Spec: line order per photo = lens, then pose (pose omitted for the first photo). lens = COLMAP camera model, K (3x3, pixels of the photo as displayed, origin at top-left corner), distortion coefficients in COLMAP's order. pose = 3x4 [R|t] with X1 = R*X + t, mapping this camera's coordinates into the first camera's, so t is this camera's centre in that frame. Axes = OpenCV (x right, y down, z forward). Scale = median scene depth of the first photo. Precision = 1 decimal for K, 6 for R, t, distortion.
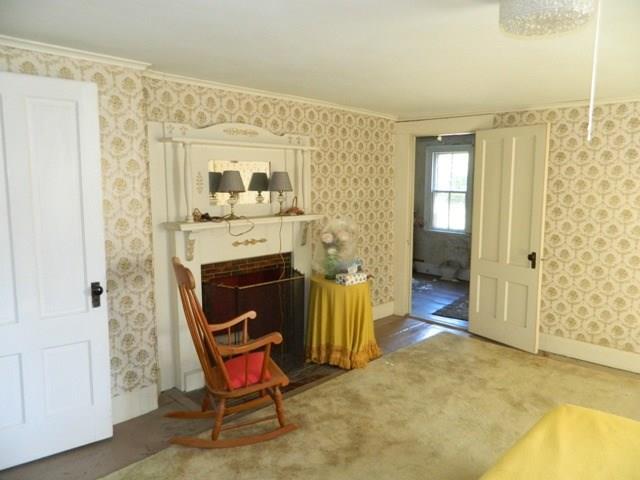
lens RADIAL K [[479.9, 0, 320.0], [0, 479.9, 240.0], [0, 0, 1]] dist [-0.001902, -0.000104]
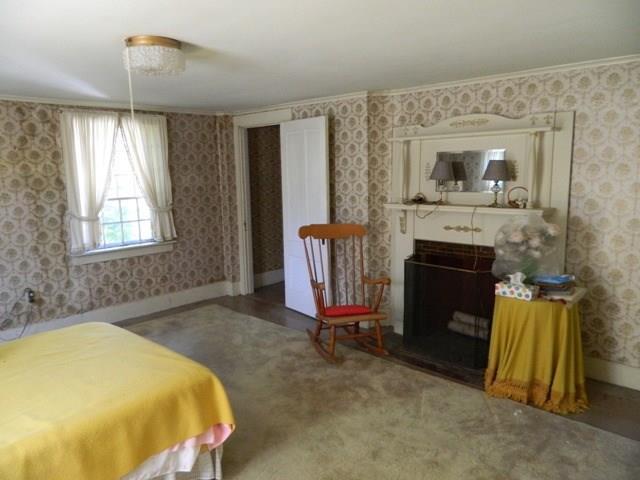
lens RADIAL K [[479.9, 0, 320.0], [0, 479.9, 240.0], [0, 0, 1]] dist [-0.001902, -0.000104]
pose [[0.008345, 0.144342, -0.989493, 0.908295], [-0.102725, 0.984416, 0.142735, -0.091151], [0.994675, 0.100454, 0.023042, 0.688033]]
